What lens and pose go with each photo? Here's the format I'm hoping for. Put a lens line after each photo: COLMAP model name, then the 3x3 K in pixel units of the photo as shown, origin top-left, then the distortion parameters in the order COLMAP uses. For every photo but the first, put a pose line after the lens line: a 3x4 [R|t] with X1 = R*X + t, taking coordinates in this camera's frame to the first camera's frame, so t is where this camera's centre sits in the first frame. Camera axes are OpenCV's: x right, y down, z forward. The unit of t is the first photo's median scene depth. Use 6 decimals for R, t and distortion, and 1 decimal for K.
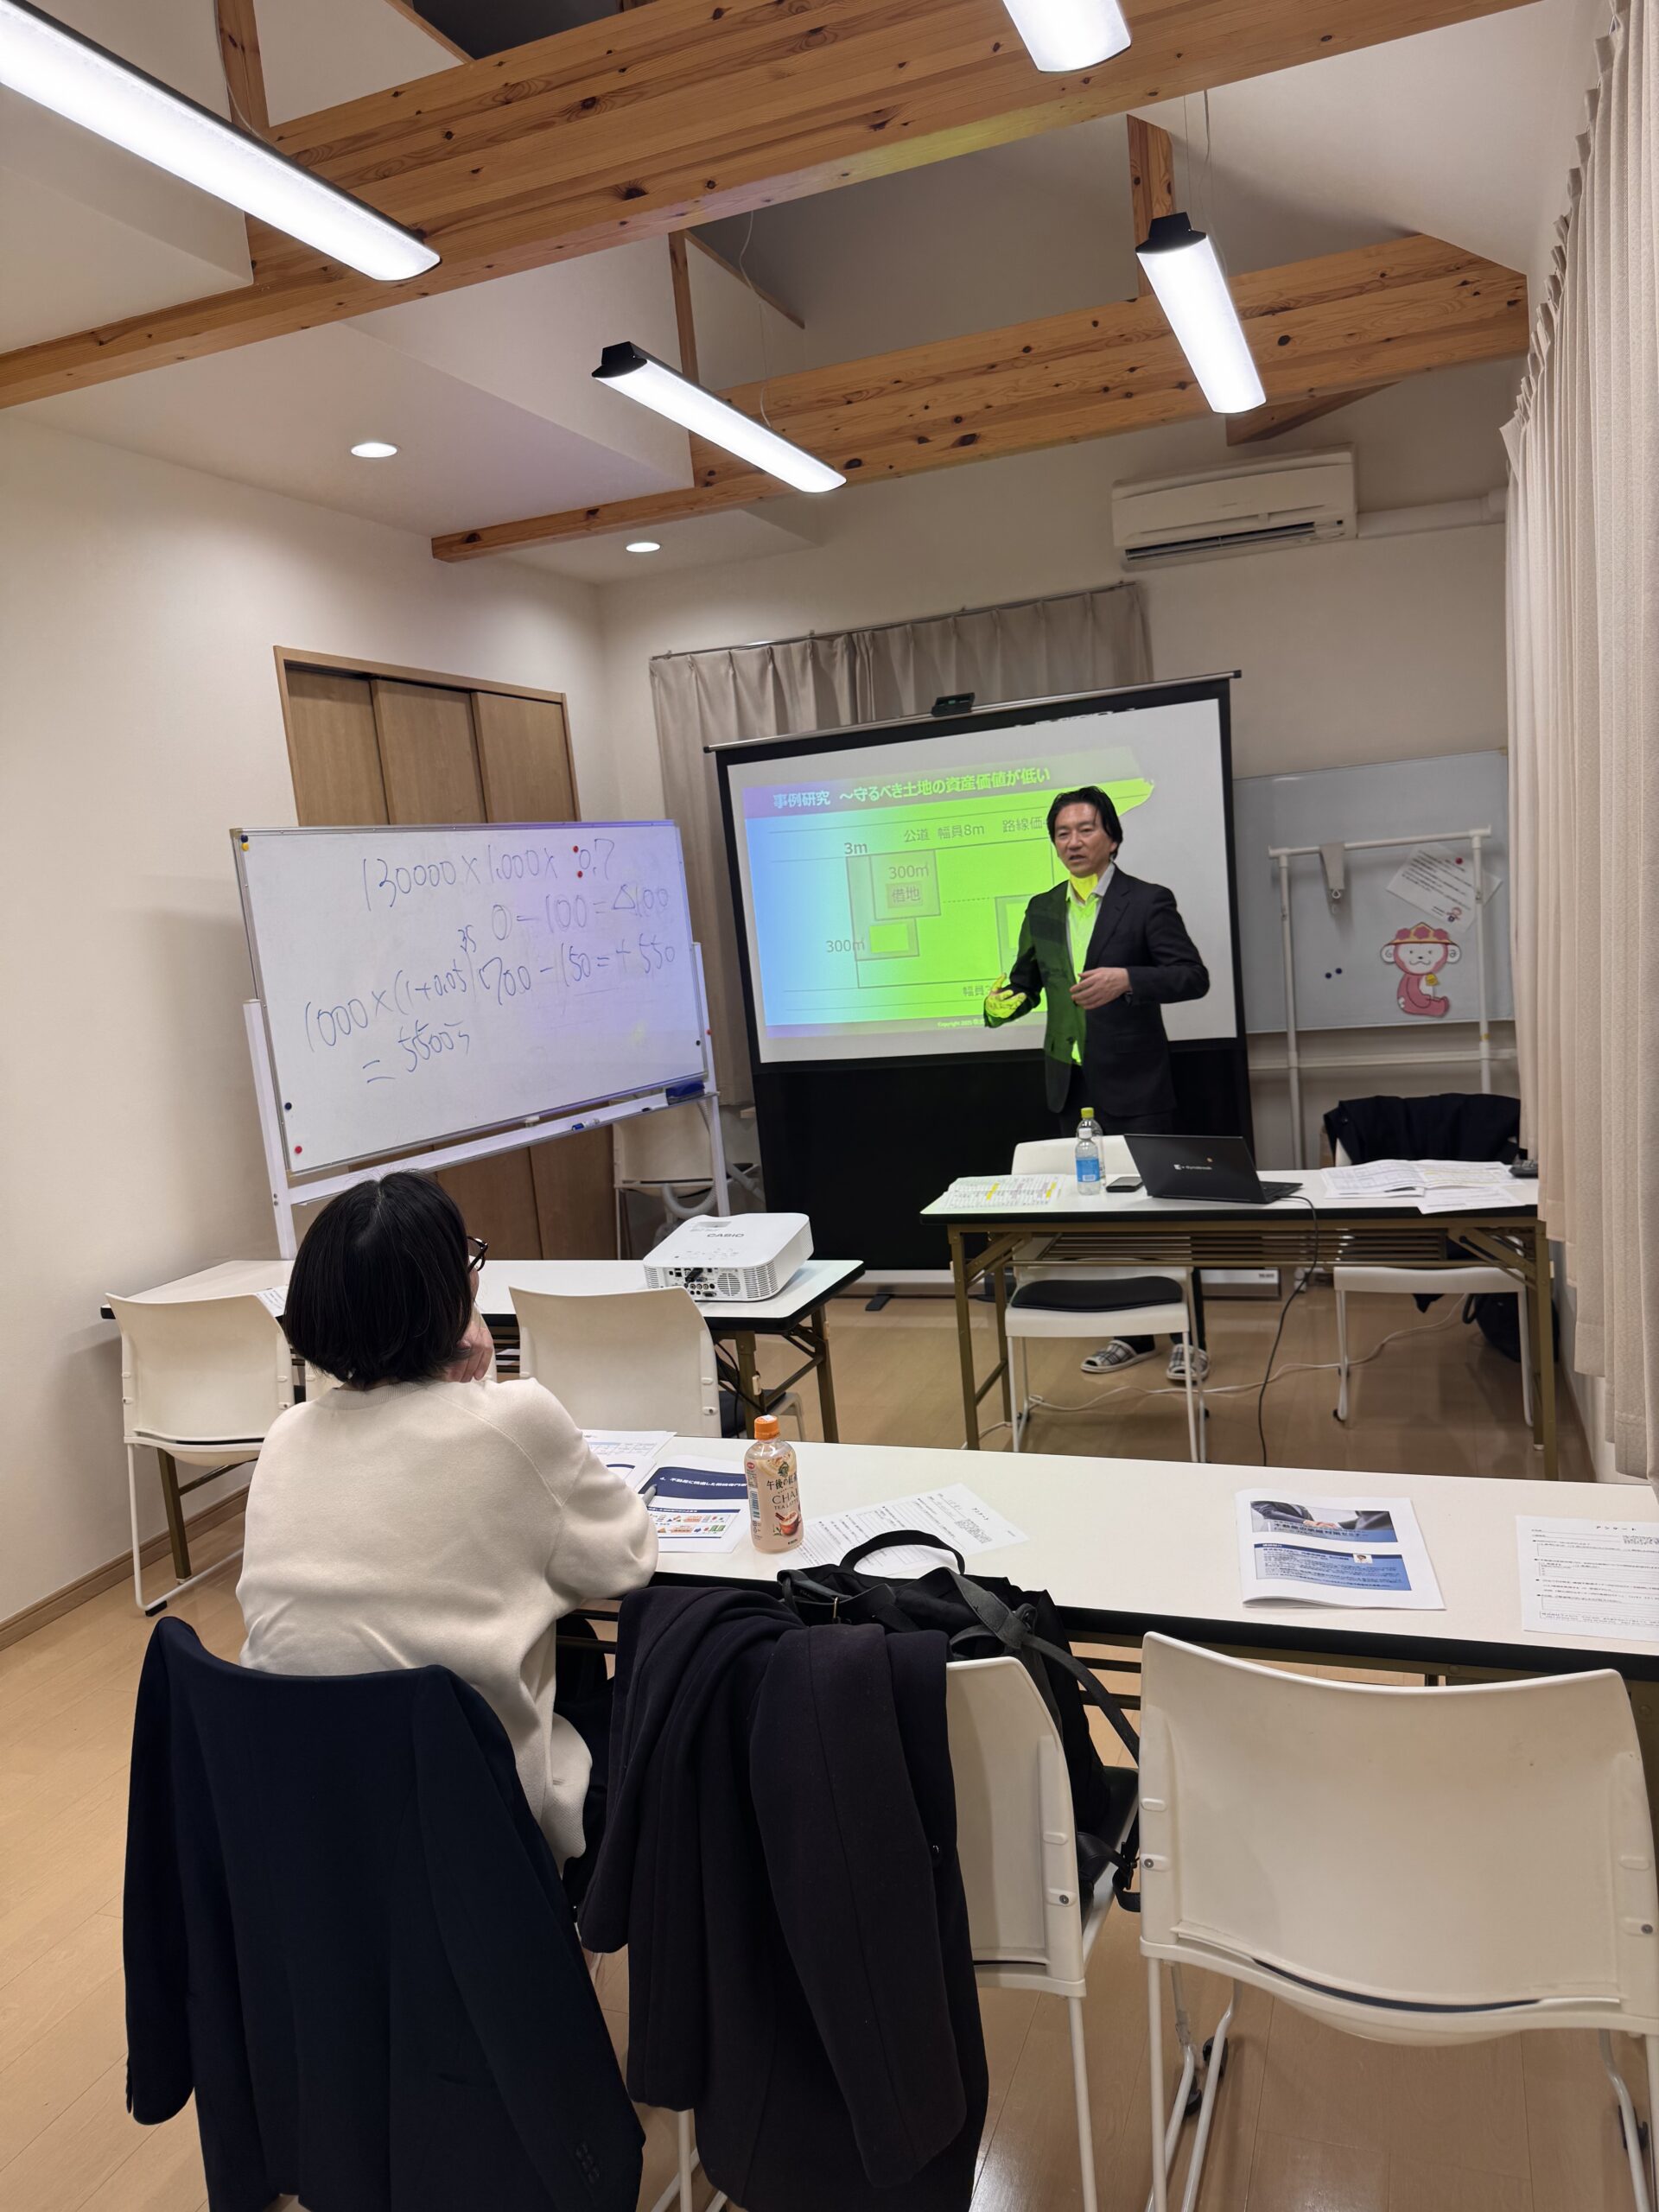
lens RADIAL K [[1514.1, 0, 829.5], [0, 1514.1, 1106.0], [0, 0, 1]] dist [0.076651, -0.259744]
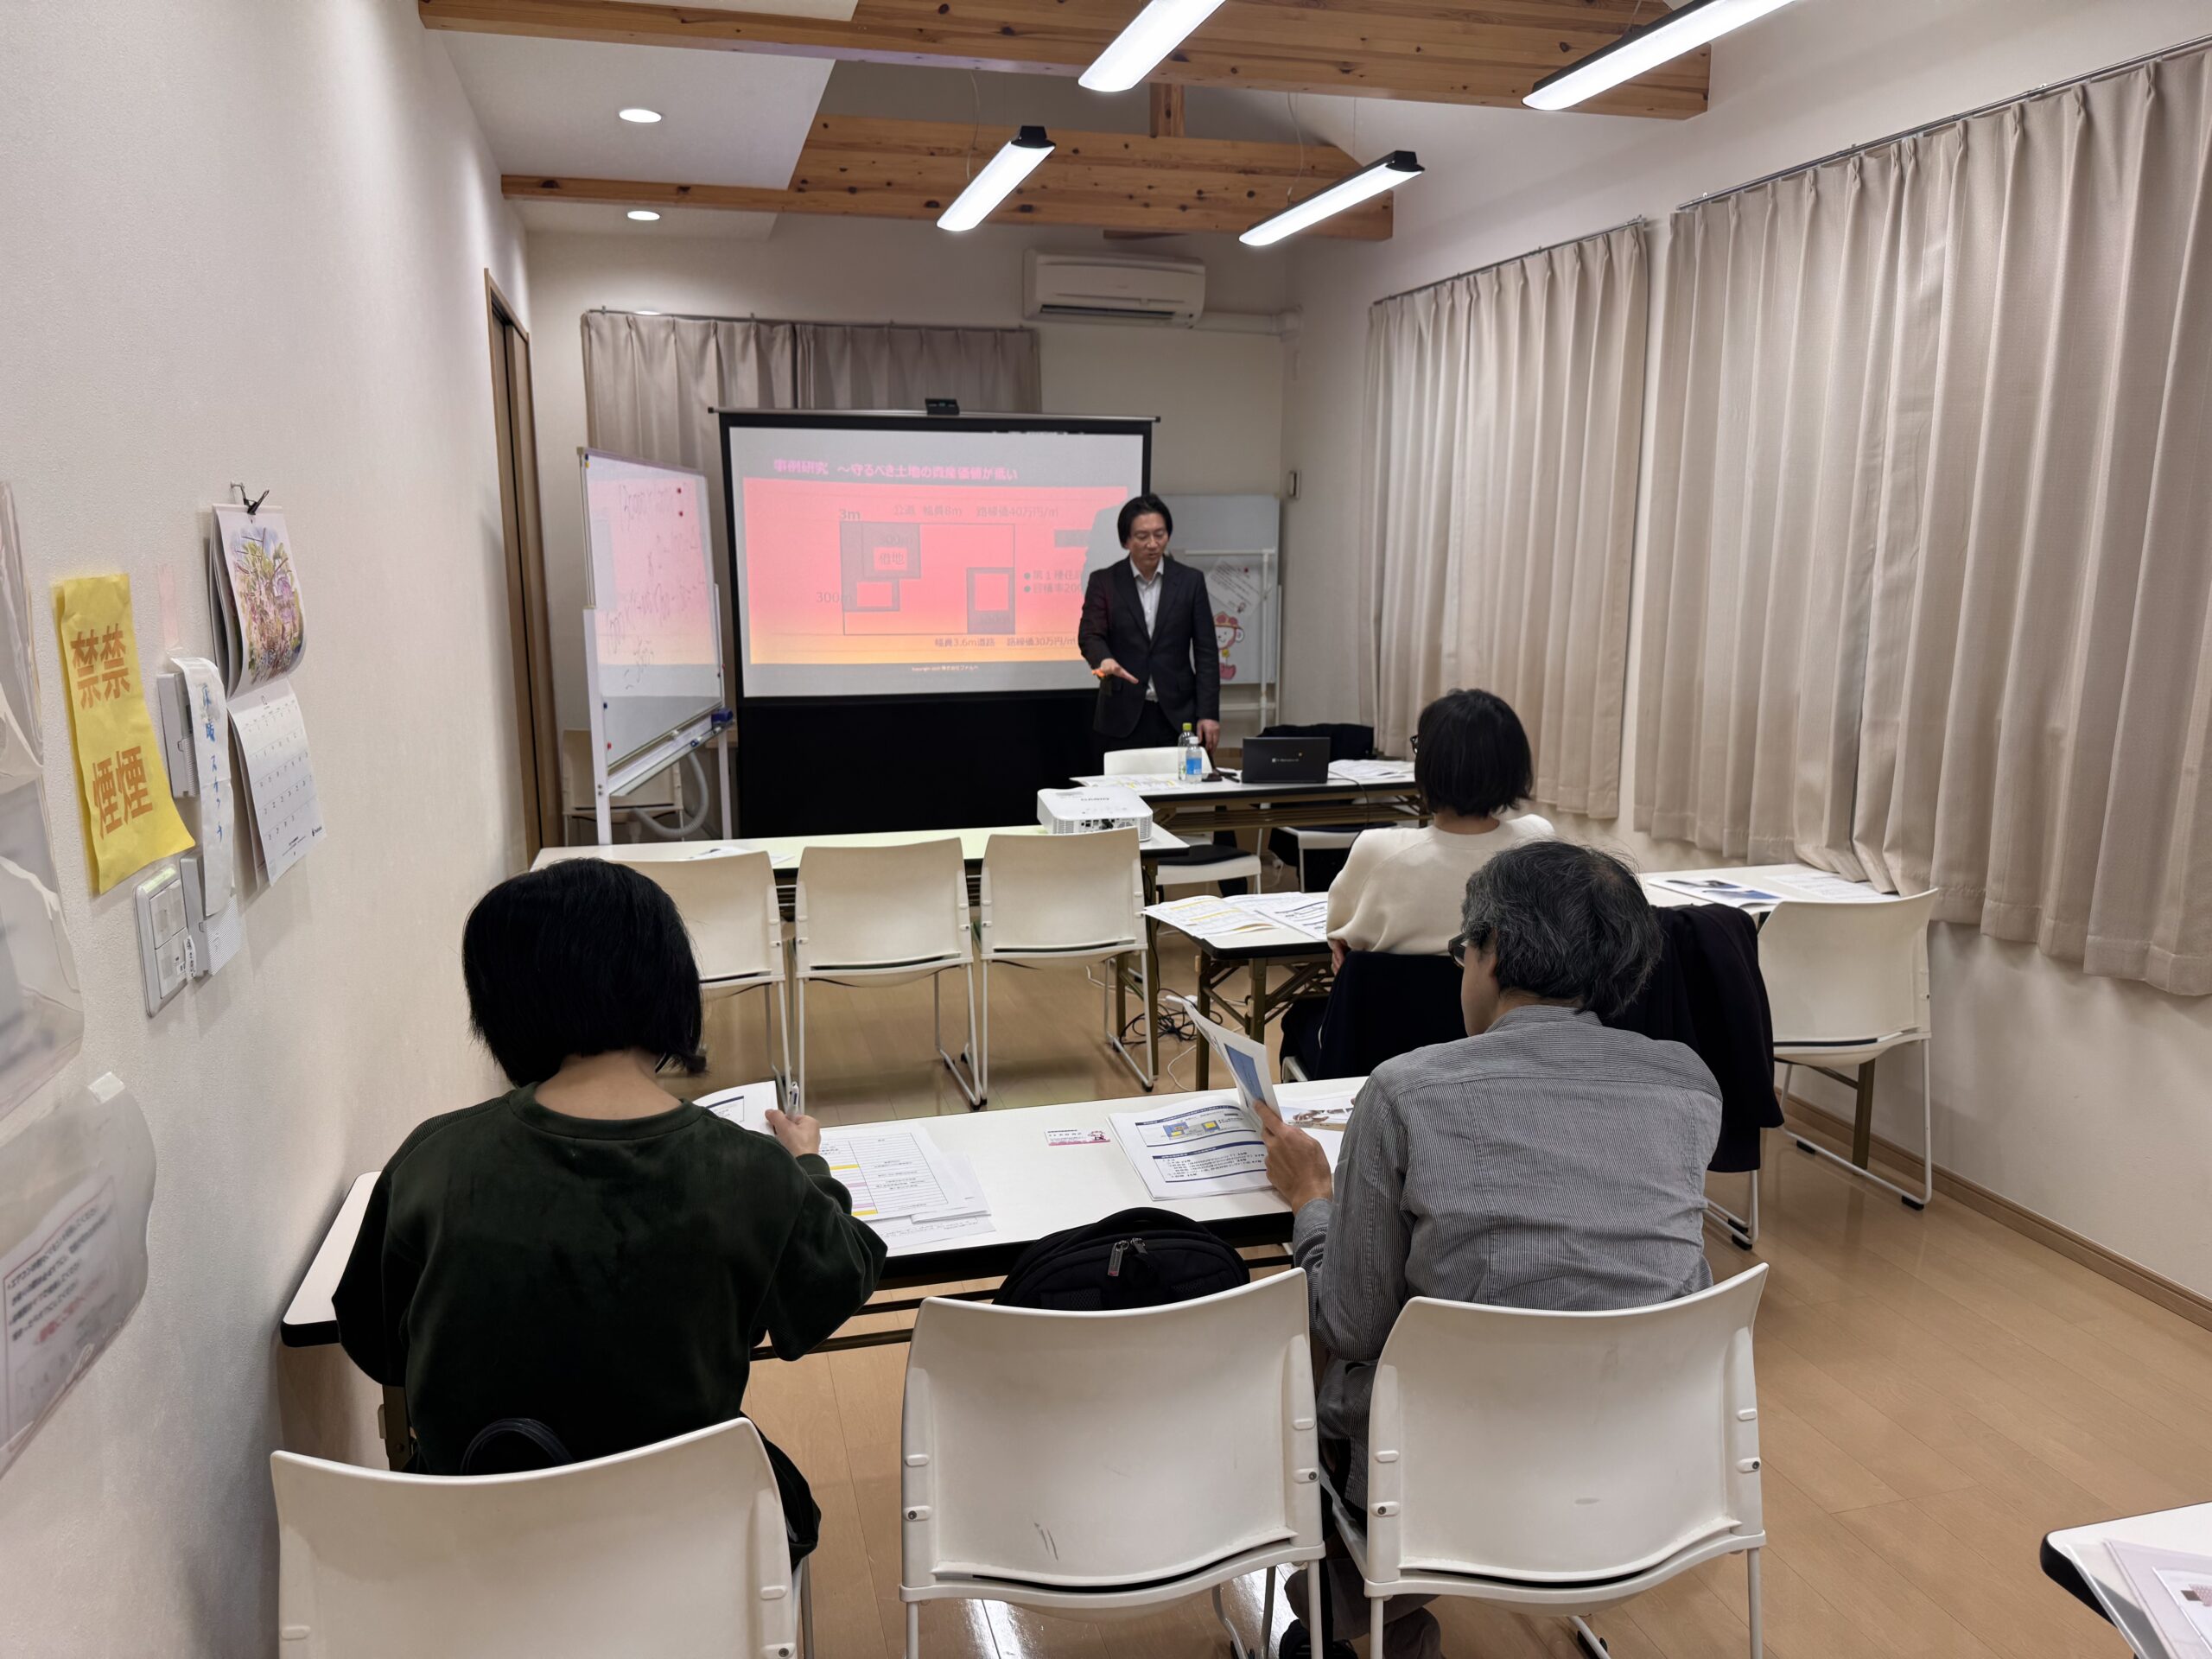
lens RADIAL K [[1514.1, 0, 1106.0], [0, 1514.1, 829.5], [0, 0, 1]] dist [0.076651, -0.259744]
pose [[0.803054, -0.016421, 0.595680, -0.542193], [0.005310, 0.999778, 0.020403, 0.052428], [-0.595883, -0.013222, 0.802963, -0.070259]]
